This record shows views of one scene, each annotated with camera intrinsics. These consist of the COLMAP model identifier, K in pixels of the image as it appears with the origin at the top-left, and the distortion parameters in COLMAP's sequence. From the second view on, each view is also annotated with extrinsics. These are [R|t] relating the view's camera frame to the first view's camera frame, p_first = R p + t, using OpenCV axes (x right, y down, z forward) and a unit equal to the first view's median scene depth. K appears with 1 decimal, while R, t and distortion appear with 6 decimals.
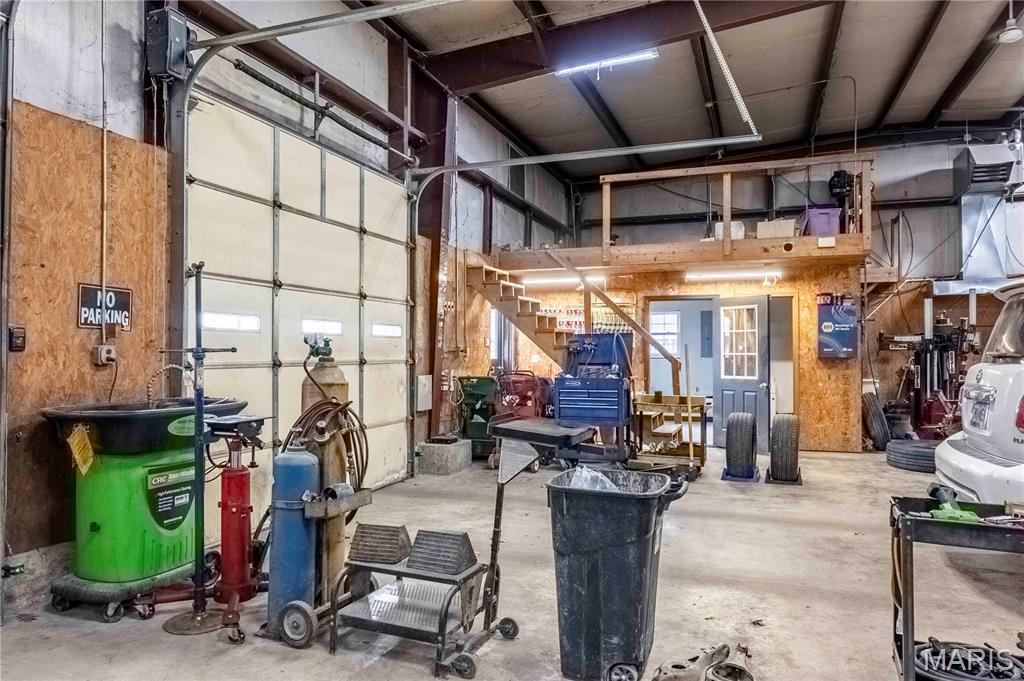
lens RADIAL K [[698.8, 0, 514.9], [0, 698.8, 344.3], [0, 0, 1]] dist [0.001570, -0.001197]
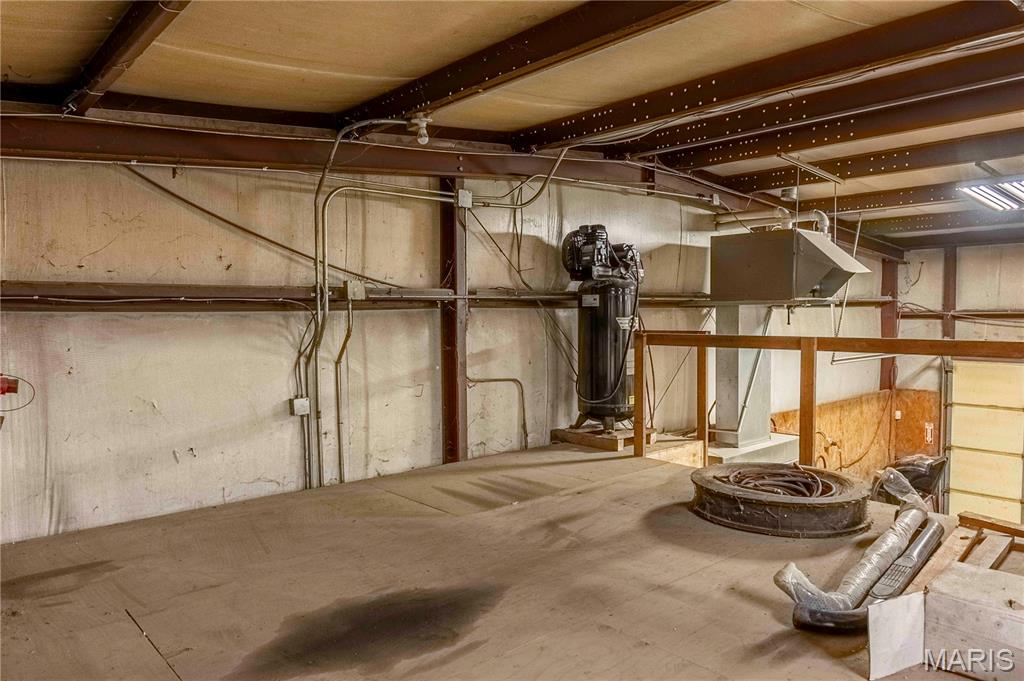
lens RADIAL K [[698.8, 0, 514.9], [0, 698.8, 344.3], [0, 0, 1]] dist [0.001570, -0.001197]
pose [[0.487448, -0.047378, 0.871865, 0.044745], [-0.003894, 0.998399, 0.056431, -0.265046], [-0.873143, -0.030902, 0.486484, 1.104267]]
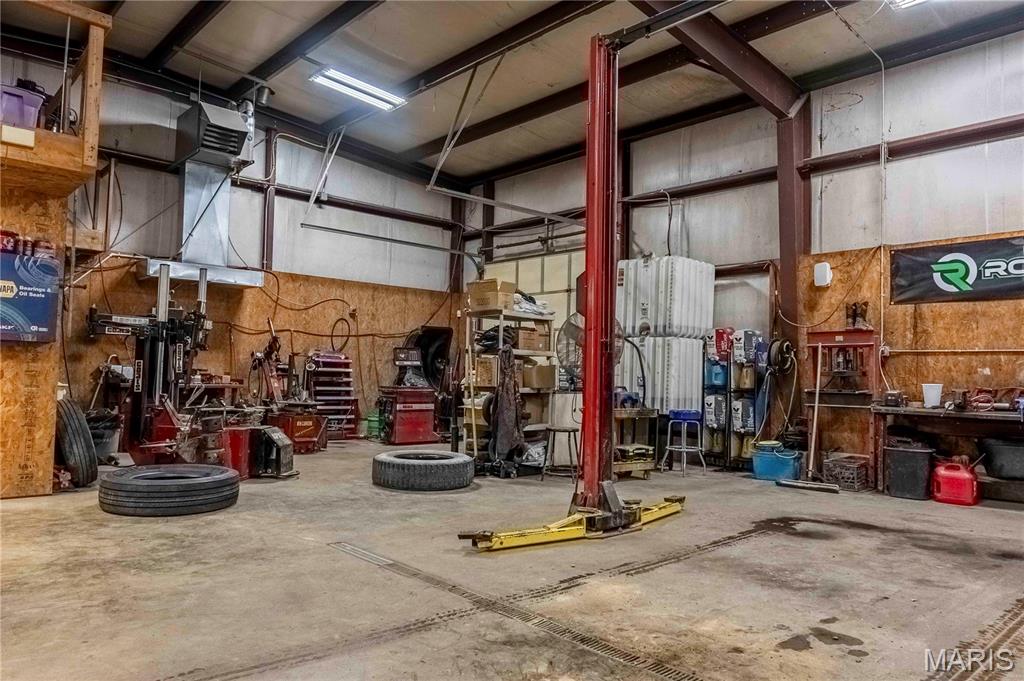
lens RADIAL K [[698.8, 0, 514.9], [0, 698.8, 344.3], [0, 0, 1]] dist [0.001570, -0.001197]
pose [[0.463977, 0.053840, 0.884210, 0.123754], [-0.037325, 0.998453, -0.041210, 0.029925], [-0.885061, -0.013883, 0.465269, 0.334350]]
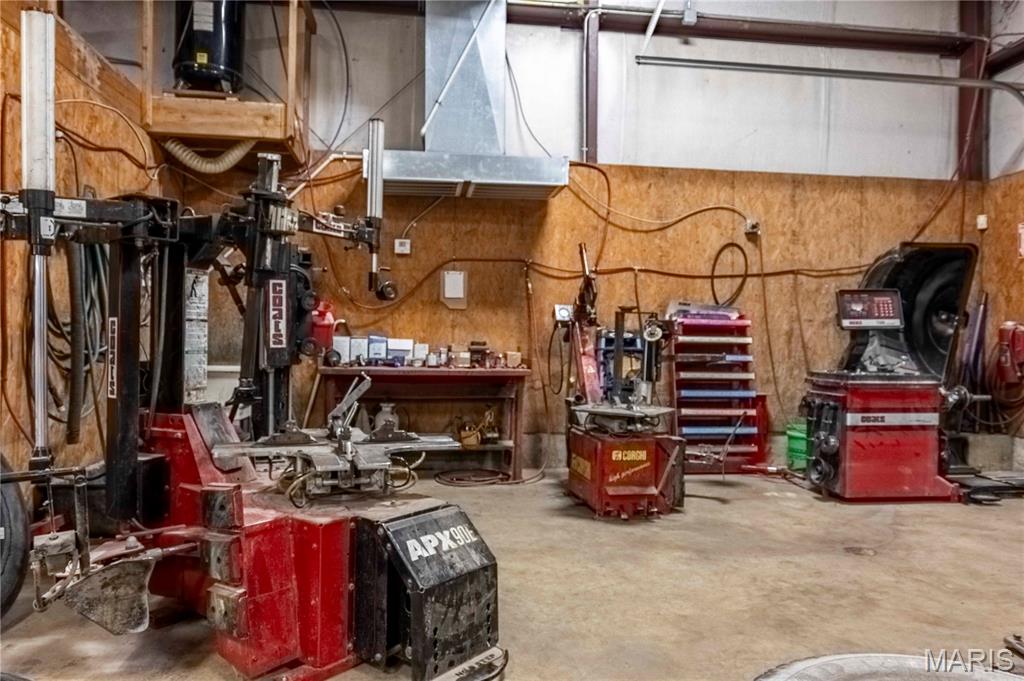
lens RADIAL K [[698.8, 0, 514.9], [0, 698.8, 344.3], [0, 0, 1]] dist [0.001570, -0.001197]
pose [[0.889346, 0.011583, 0.457088, 0.603535], [-0.020743, 0.999672, 0.015025, 0.034206], [-0.456764, -0.022844, 0.889295, 0.695450]]
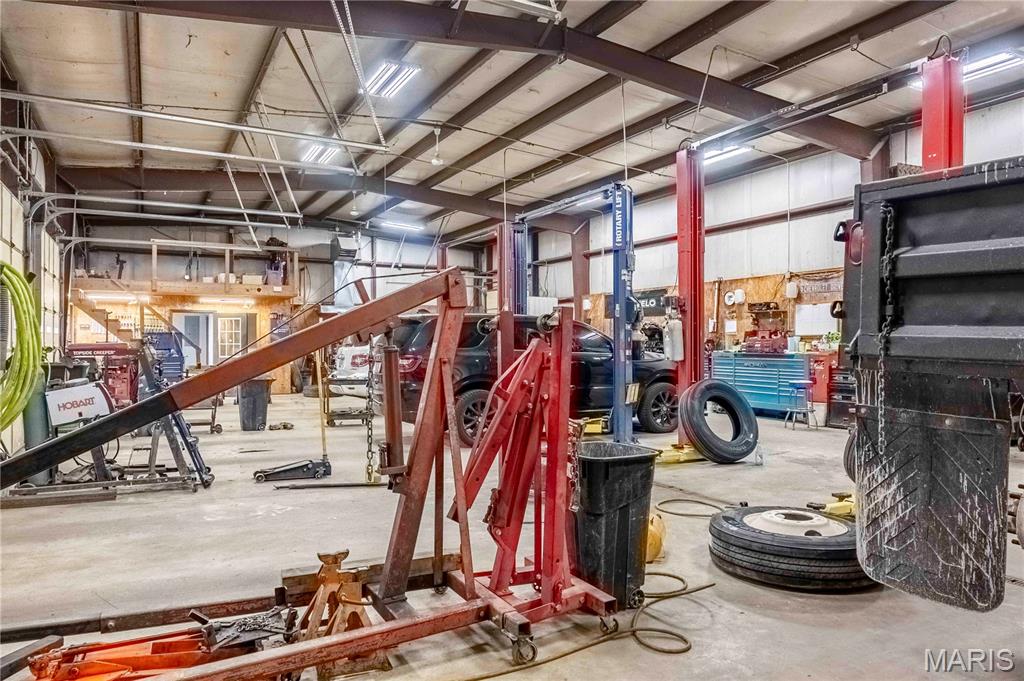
lens RADIAL K [[698.8, 0, 514.9], [0, 698.8, 344.3], [0, 0, 1]] dist [0.001570, -0.001197]
pose [[0.675176, 0.003061, 0.737651, -0.532135], [-0.012884, 0.999888, 0.007644, -0.009178], [-0.737545, -0.014665, 0.675139, -0.800497]]
